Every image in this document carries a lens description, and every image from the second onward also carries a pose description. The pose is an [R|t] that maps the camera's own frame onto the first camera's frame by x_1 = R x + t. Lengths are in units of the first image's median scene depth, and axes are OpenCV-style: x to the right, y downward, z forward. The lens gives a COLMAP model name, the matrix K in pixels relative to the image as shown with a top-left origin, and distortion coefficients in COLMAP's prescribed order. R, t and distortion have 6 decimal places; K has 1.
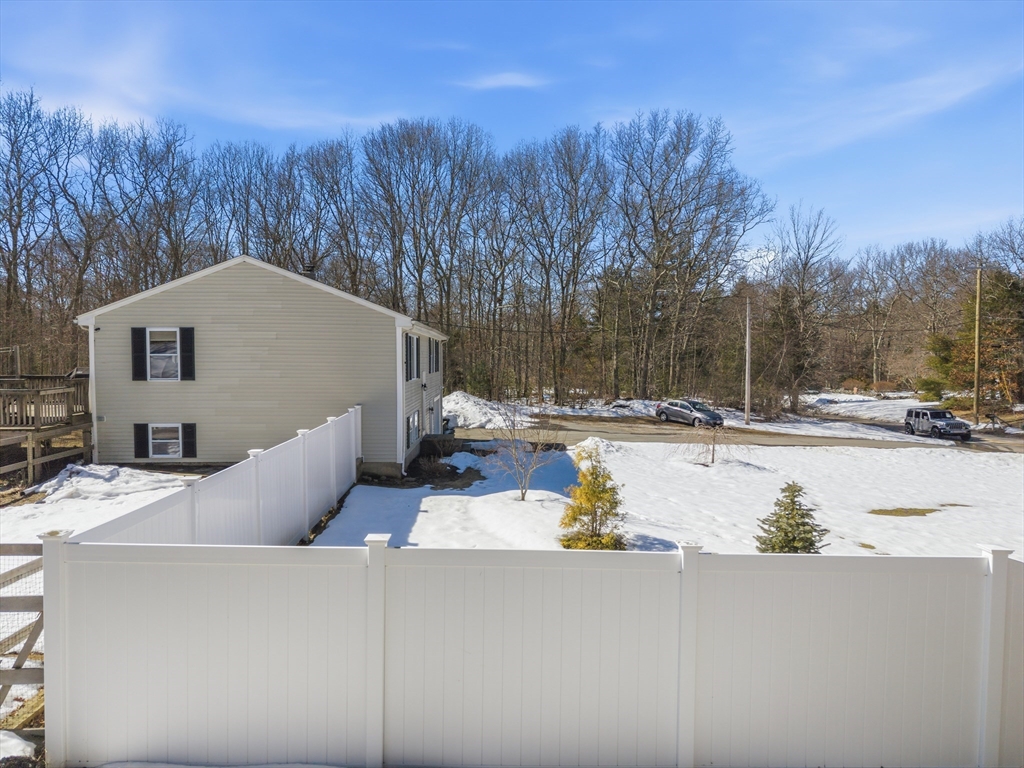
lens RADIAL K [[686.7, 0, 510.3], [0, 686.7, 383.5], [0, 0, 1]] dist [0.028702, -0.019383]
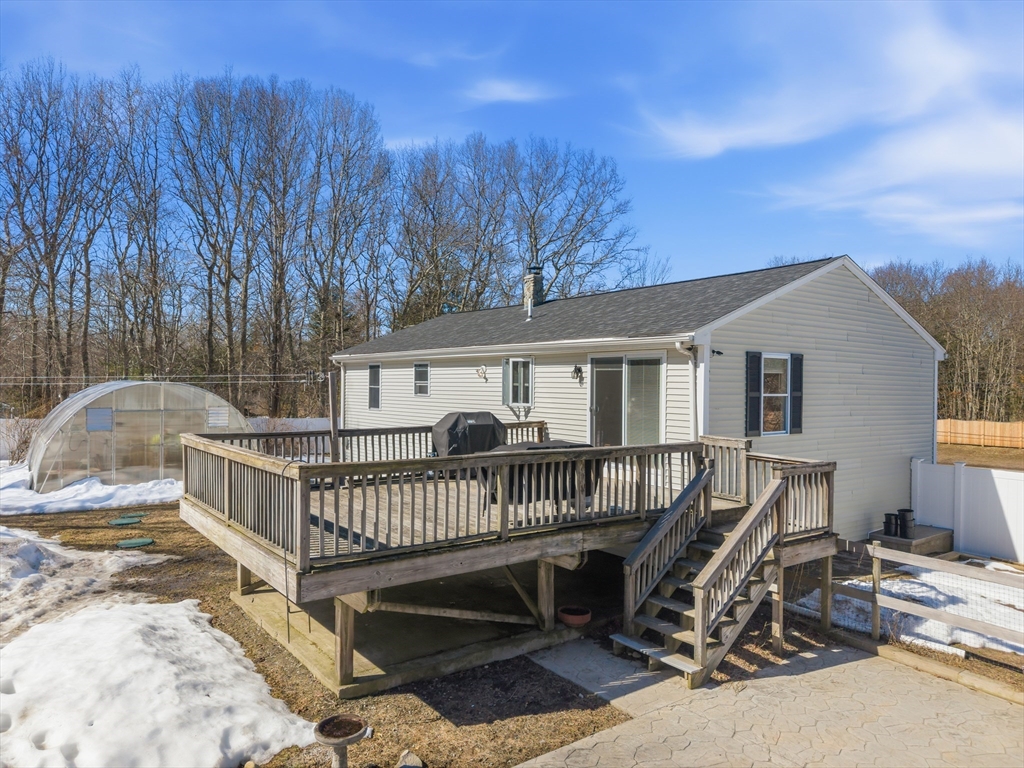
lens RADIAL K [[686.7, 0, 513.6], [0, 686.7, 385.5], [0, 0, 1]] dist [0.028702, -0.019383]
pose [[0.827047, 0.005519, 0.562106, -1.056468], [0.012291, 0.999535, -0.027897, -0.035077], [-0.561999, 0.029981, 0.826595, 0.605800]]
